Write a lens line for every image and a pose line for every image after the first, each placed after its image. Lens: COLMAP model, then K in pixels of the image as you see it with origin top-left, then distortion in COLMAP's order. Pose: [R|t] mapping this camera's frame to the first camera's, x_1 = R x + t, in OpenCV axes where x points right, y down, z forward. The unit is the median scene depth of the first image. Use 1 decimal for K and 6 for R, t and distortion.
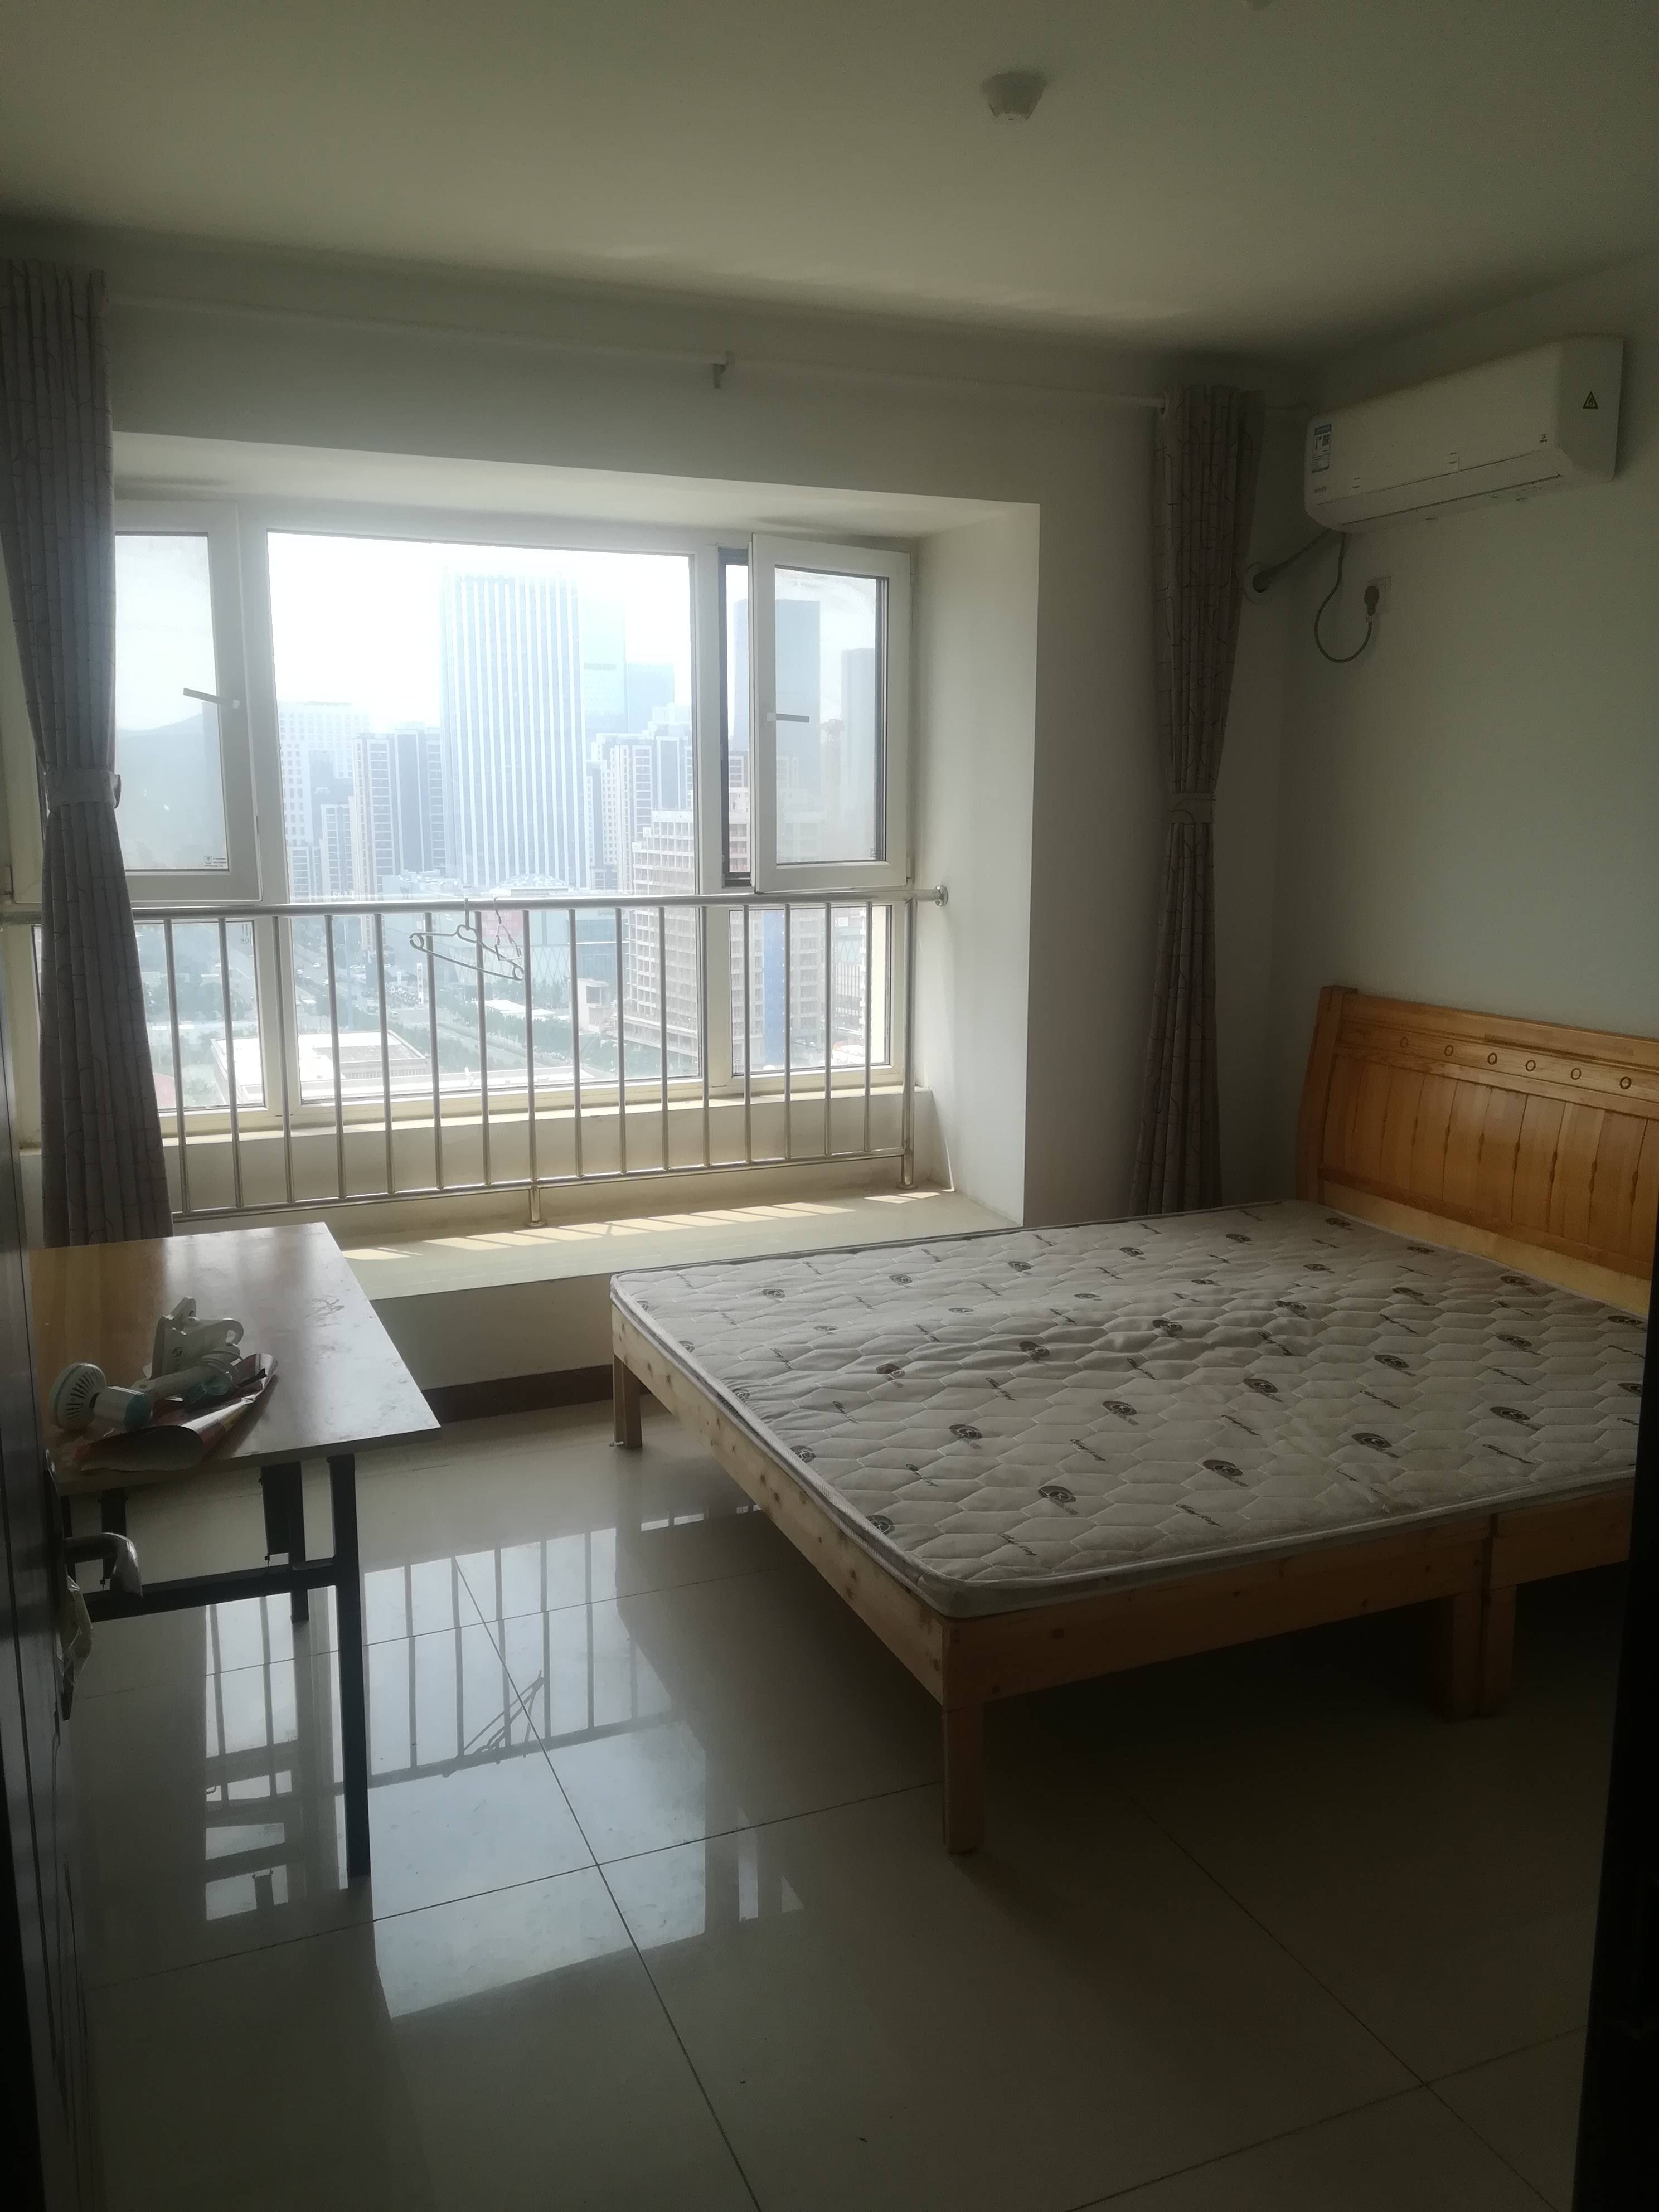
lens RADIAL K [[1704.7, 0, 829.5], [0, 1704.7, 1106.0], [0, 0, 1]] dist [0.044549, 0.002529]
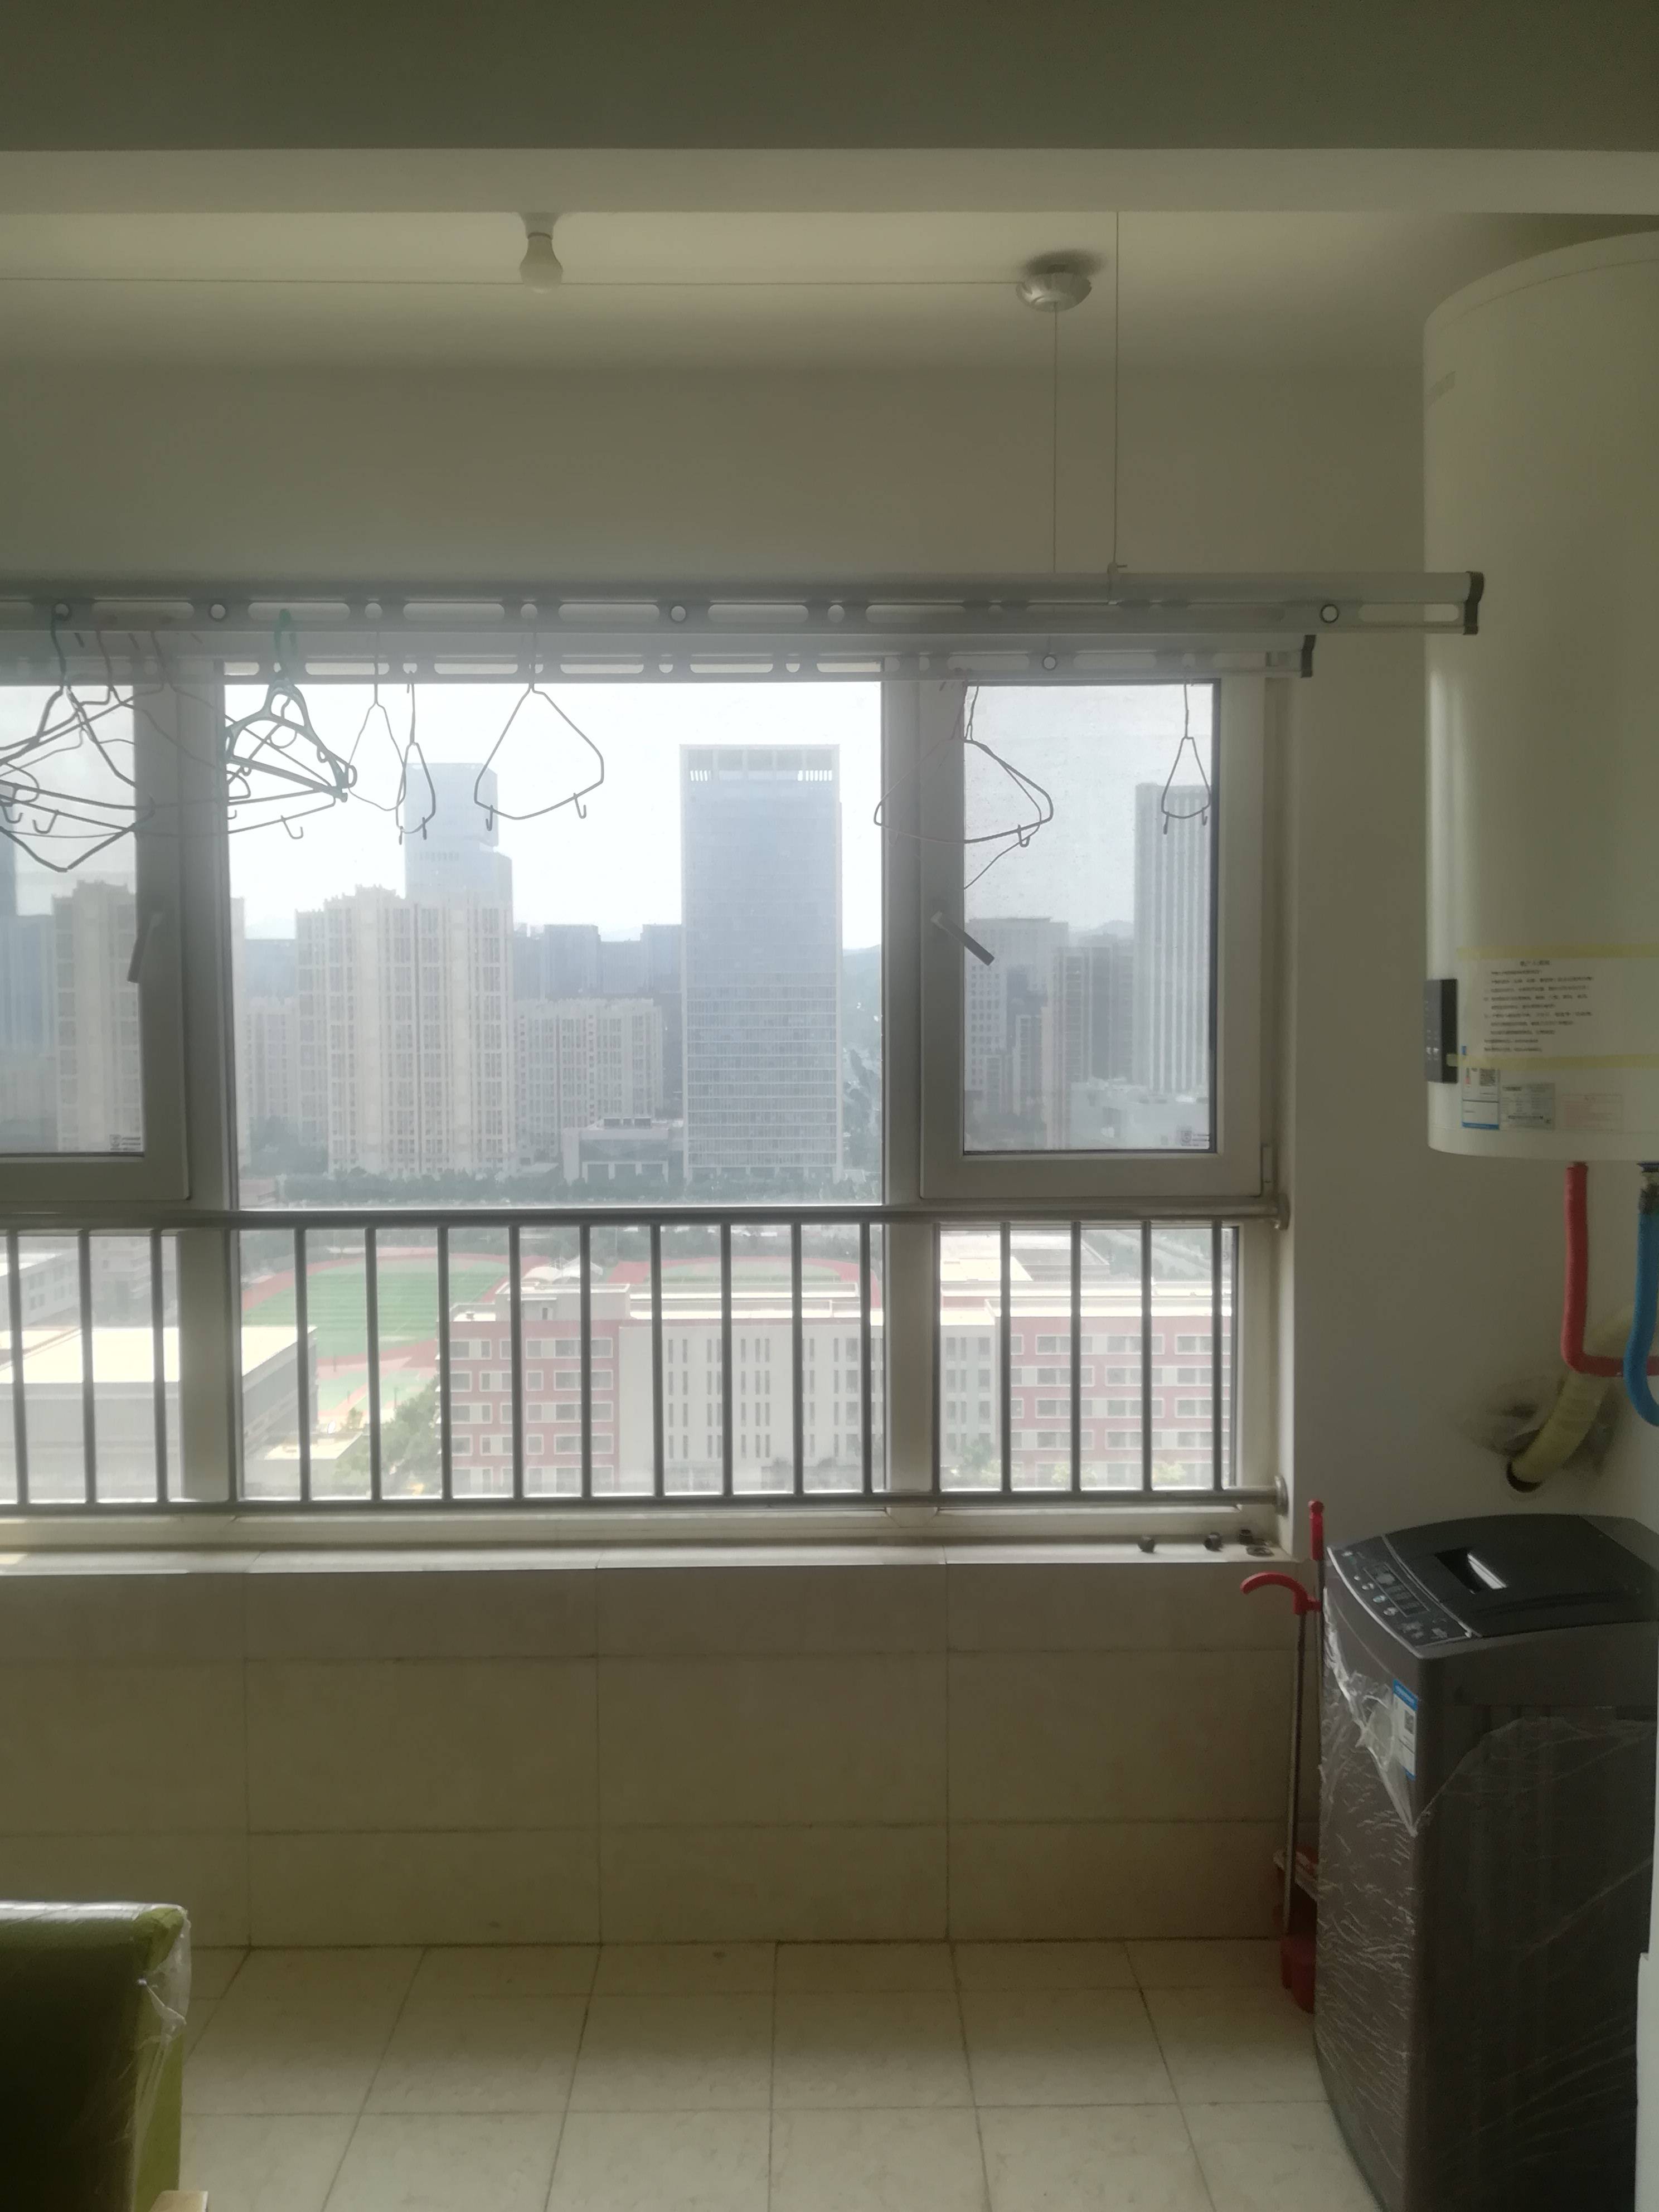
lens RADIAL K [[1704.7, 0, 829.5], [0, 1704.7, 1106.0], [0, 0, 1]] dist [0.044549, 0.002529]
pose [[0.923450, 0.013456, -0.383483, 0.136914], [-0.059391, 0.992354, -0.108195, -0.094448], [0.379095, 0.122688, 0.917188, 0.452391]]
